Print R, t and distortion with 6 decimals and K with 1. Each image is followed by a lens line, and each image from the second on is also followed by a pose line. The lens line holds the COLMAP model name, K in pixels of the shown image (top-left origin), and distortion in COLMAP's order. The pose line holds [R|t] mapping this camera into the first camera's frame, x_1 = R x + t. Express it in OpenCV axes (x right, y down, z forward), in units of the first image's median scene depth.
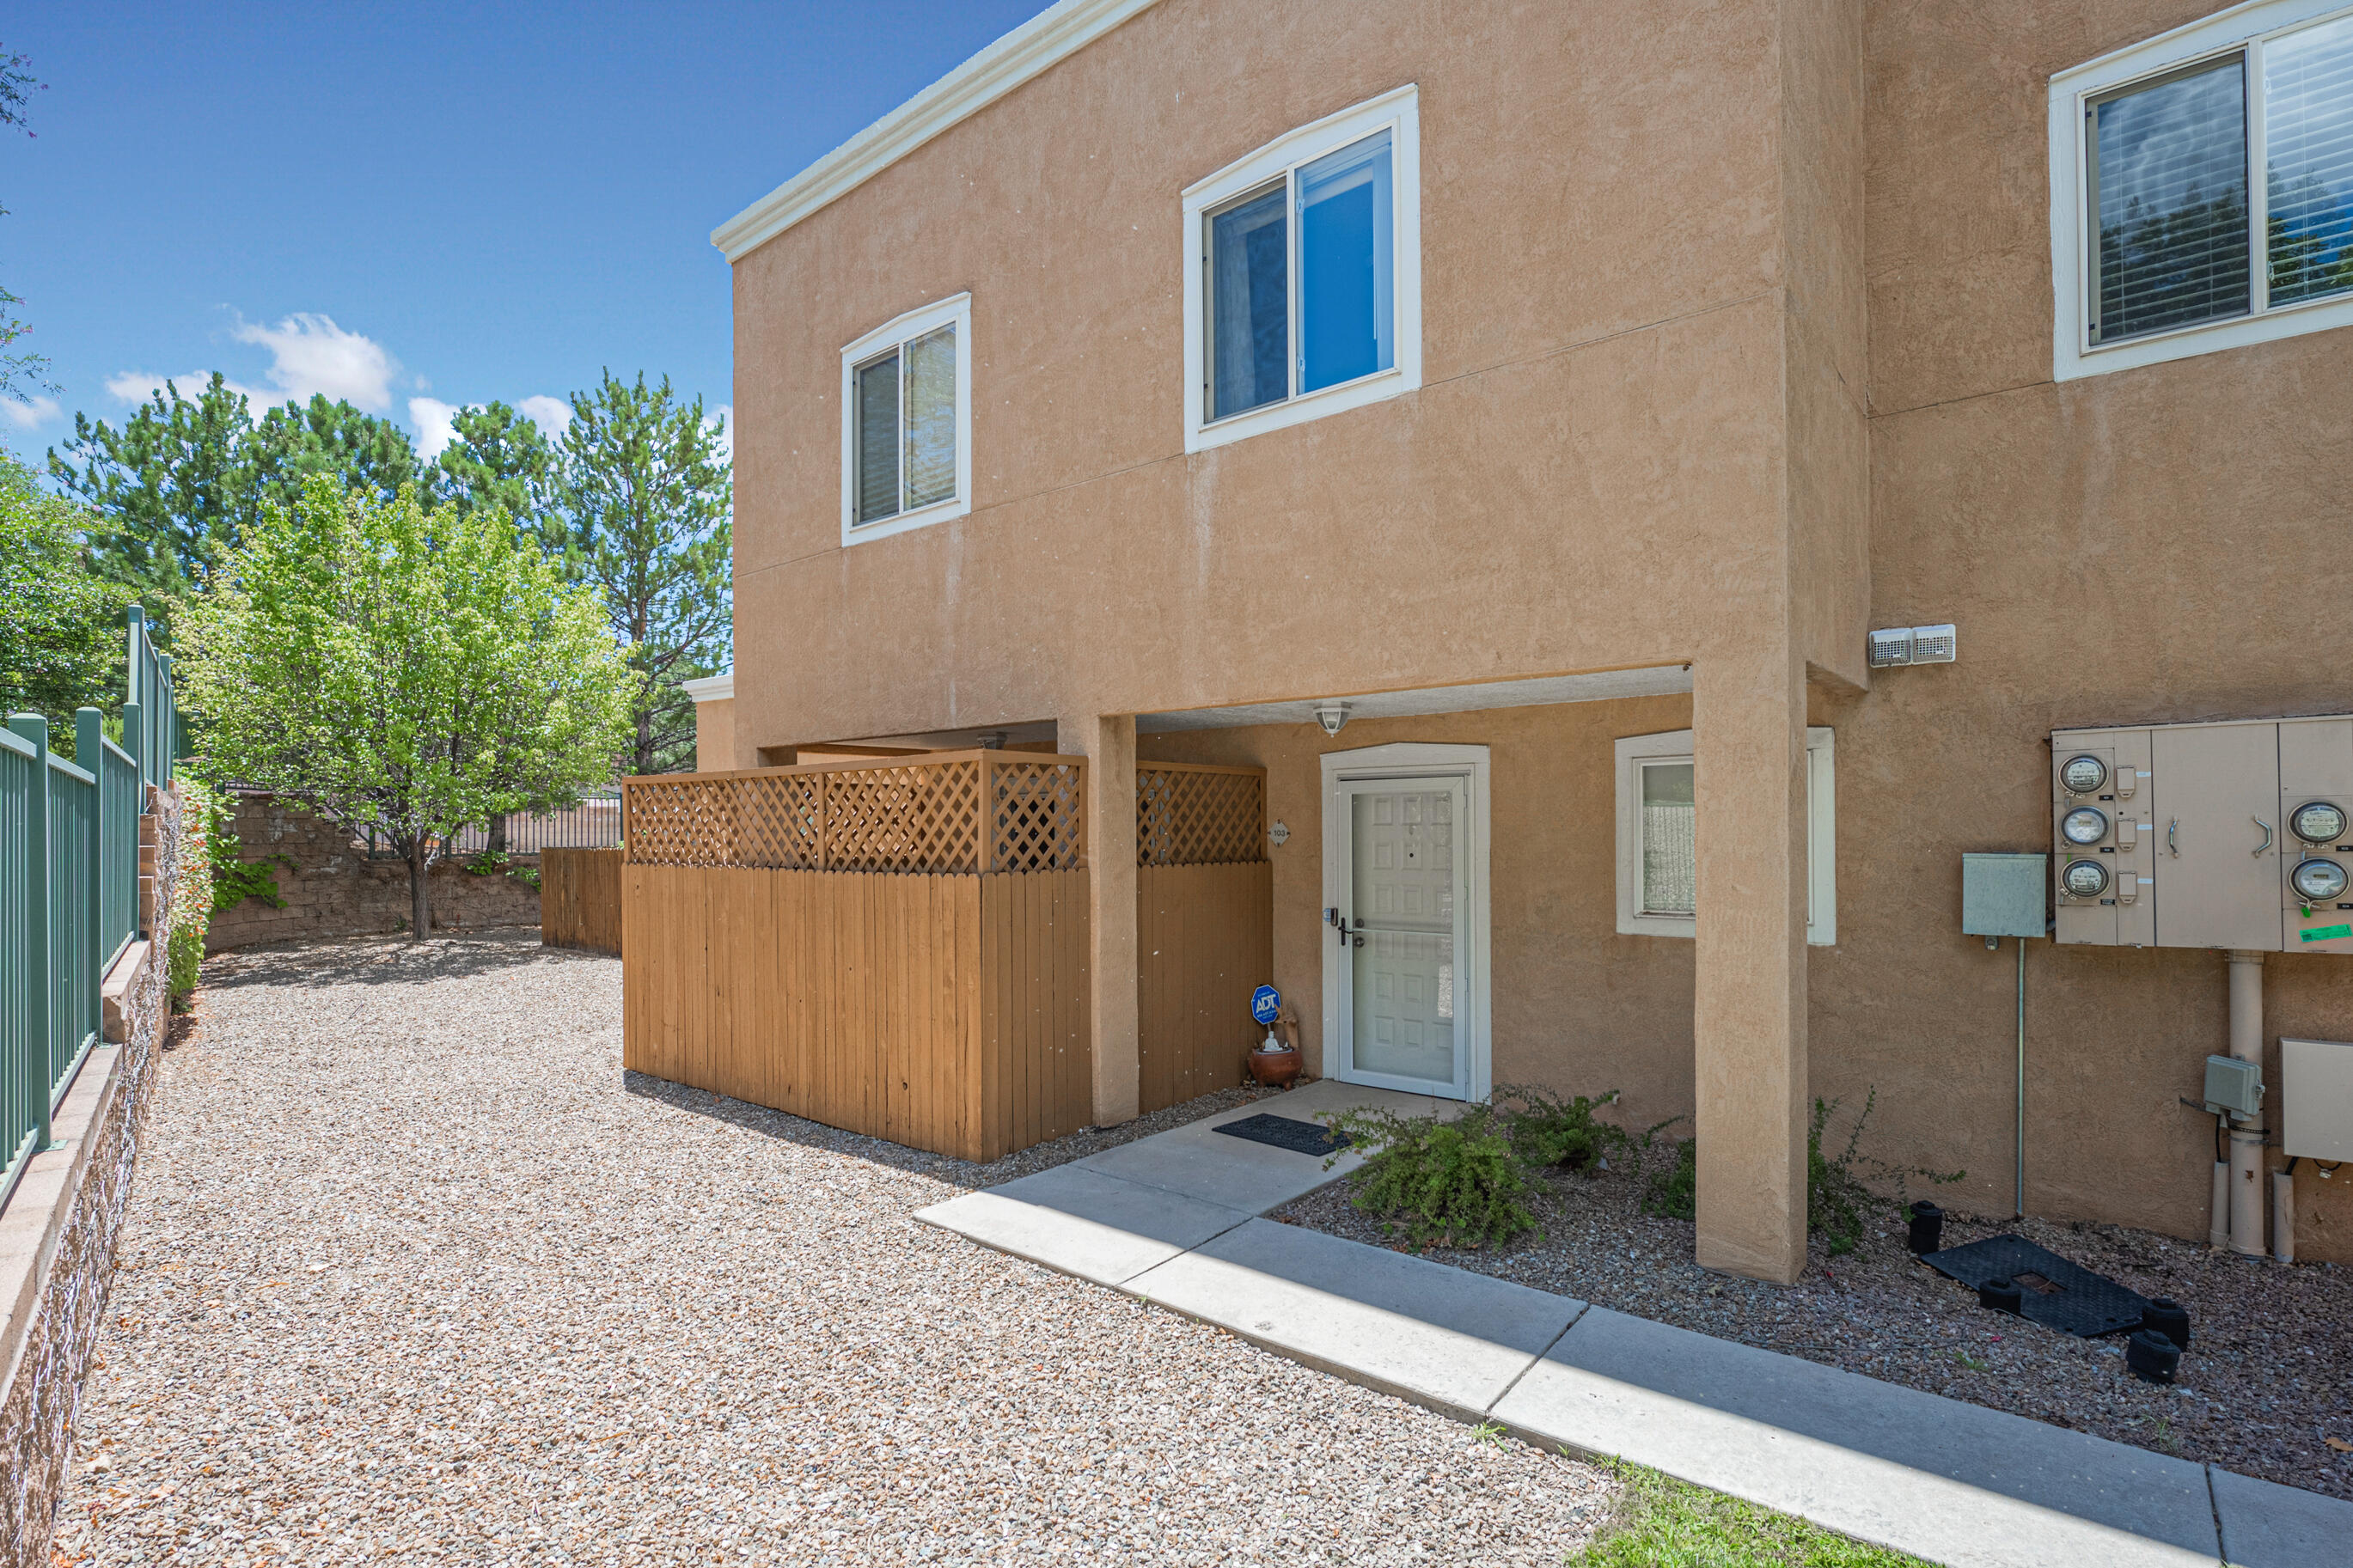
lens RADIAL K [[1152.7, 0, 1176.2], [0, 1152.7, 829.4], [0, 0, 1]] dist [-0.007727, -0.001332]
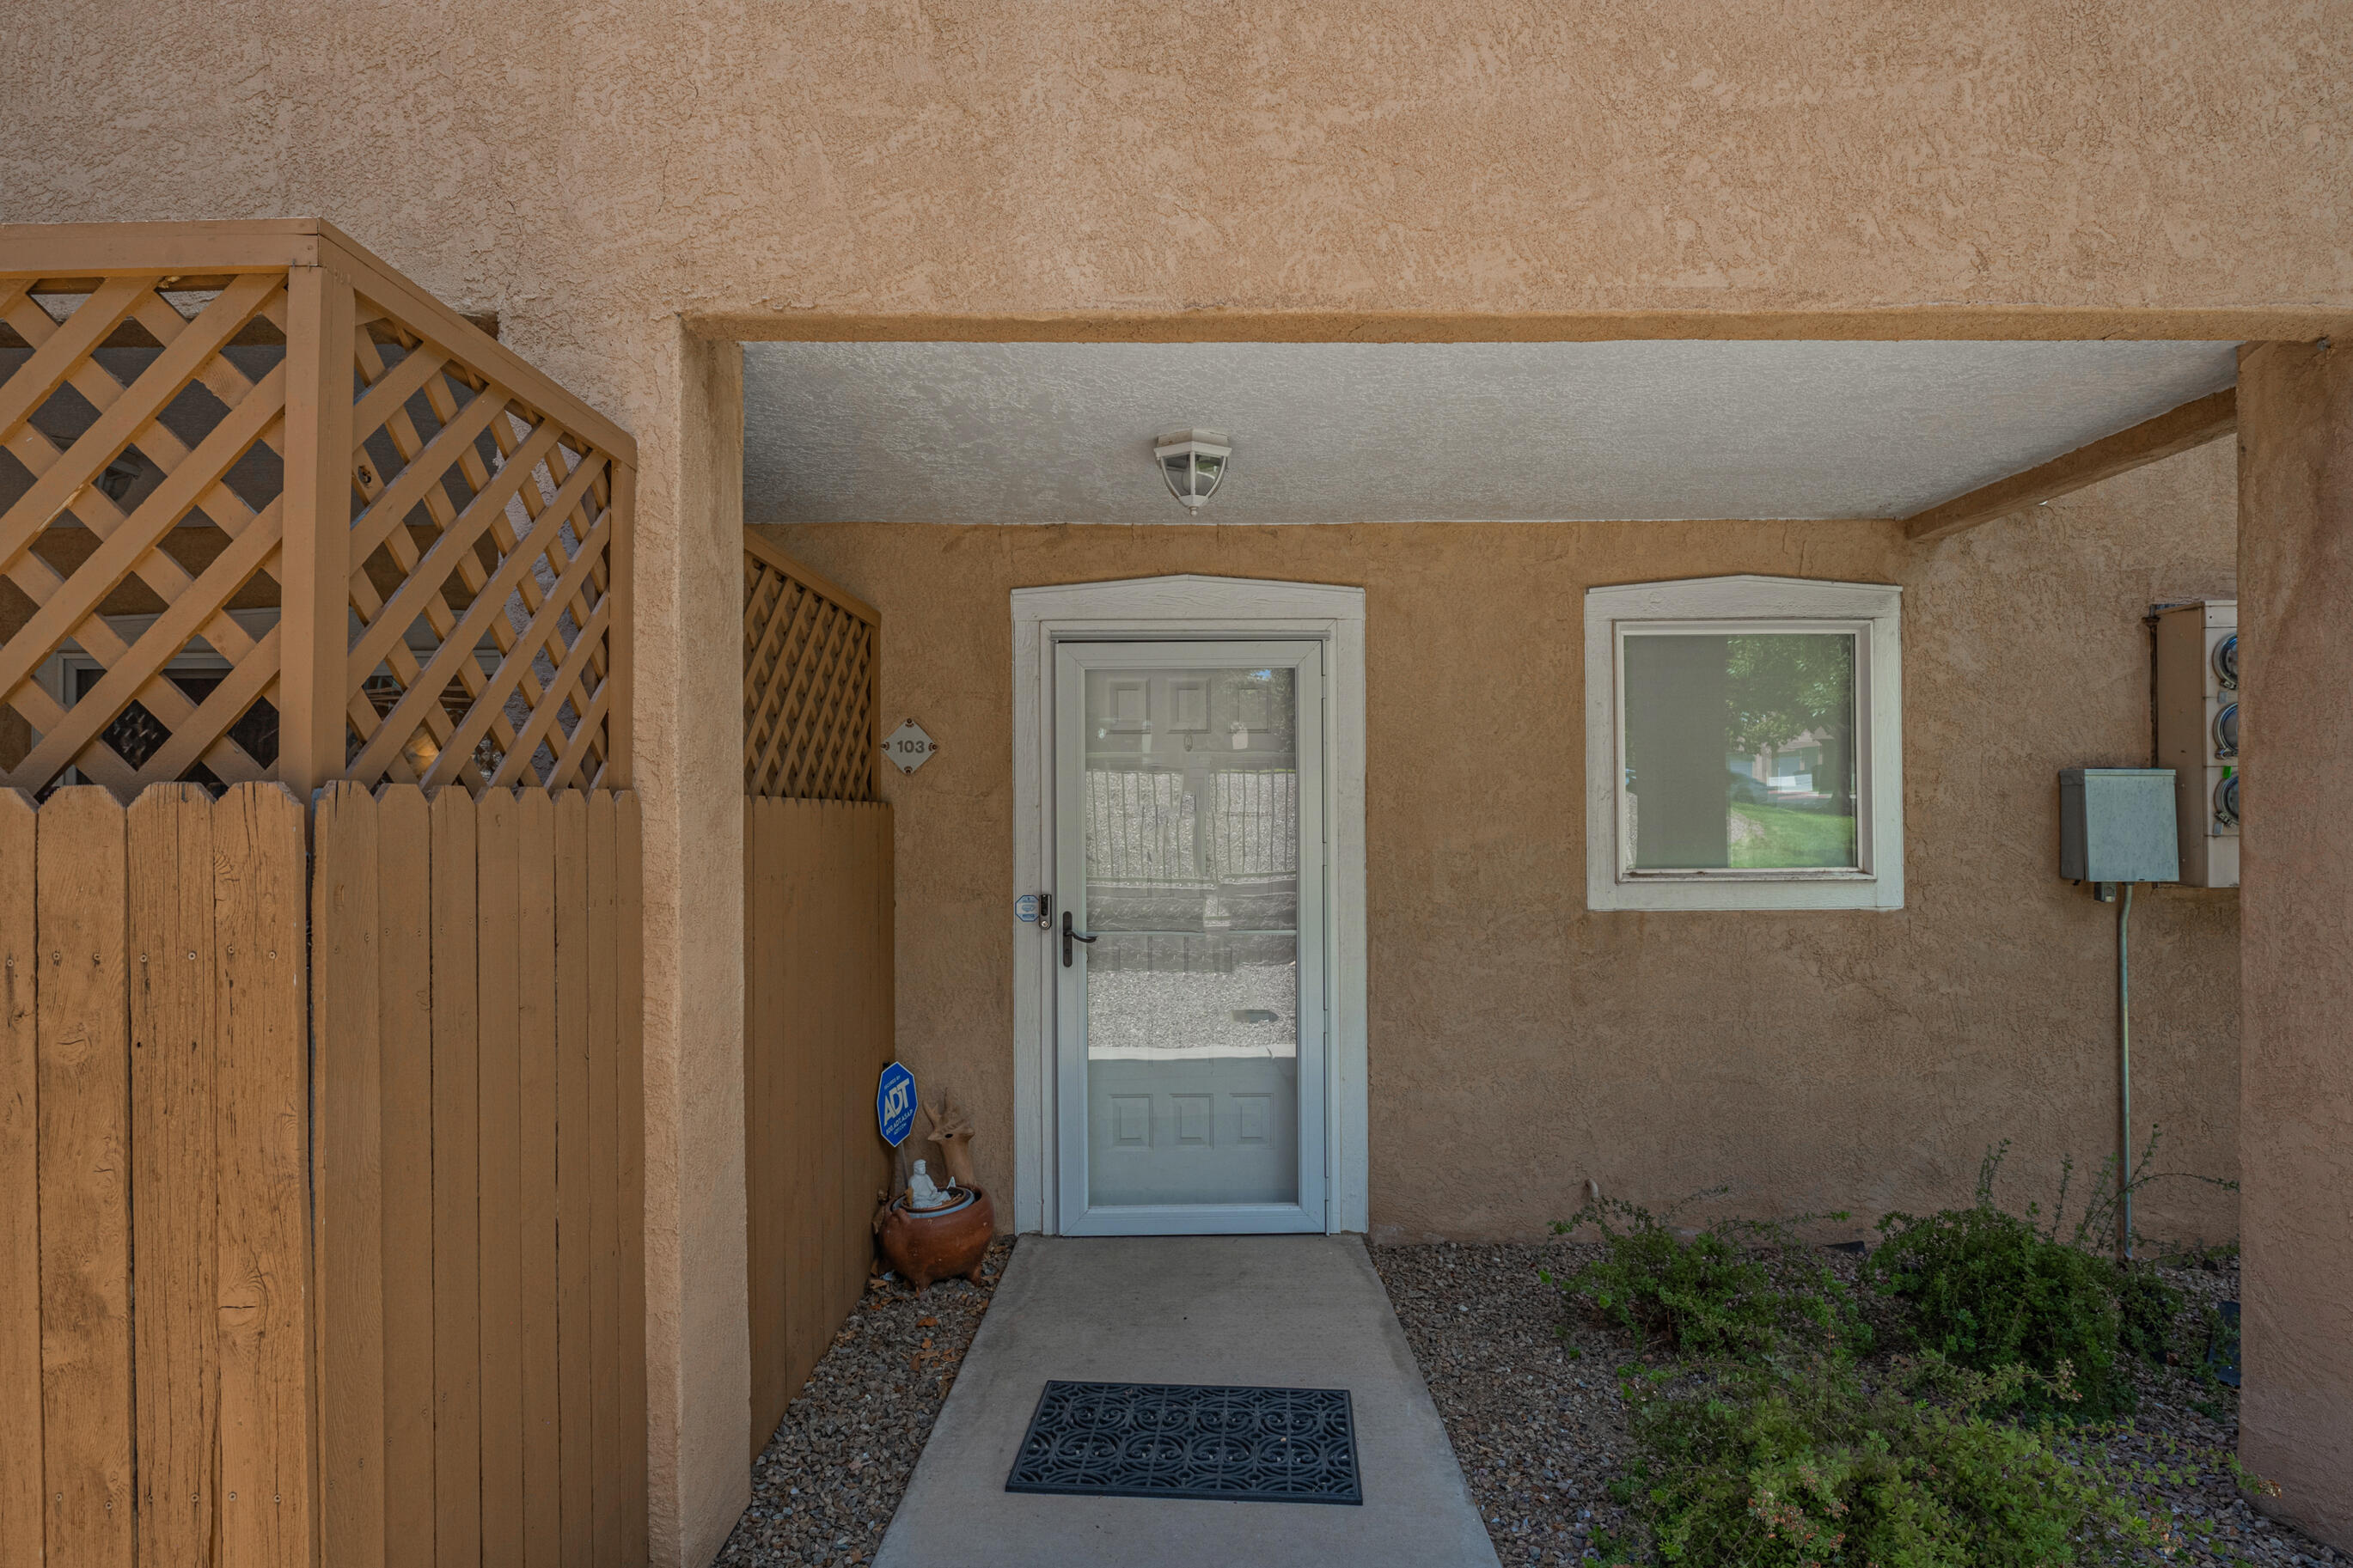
lens RADIAL K [[1163.9, 0, 1193.7], [0, 1163.9, 805.4], [0, 0, 1]] dist [-0.007661, -0.001405]
pose [[0.765221, 0.005768, 0.643742, -0.172707], [0.002653, 0.999923, -0.012112, 0.043605], [-0.643763, 0.010976, 0.765146, 0.691529]]
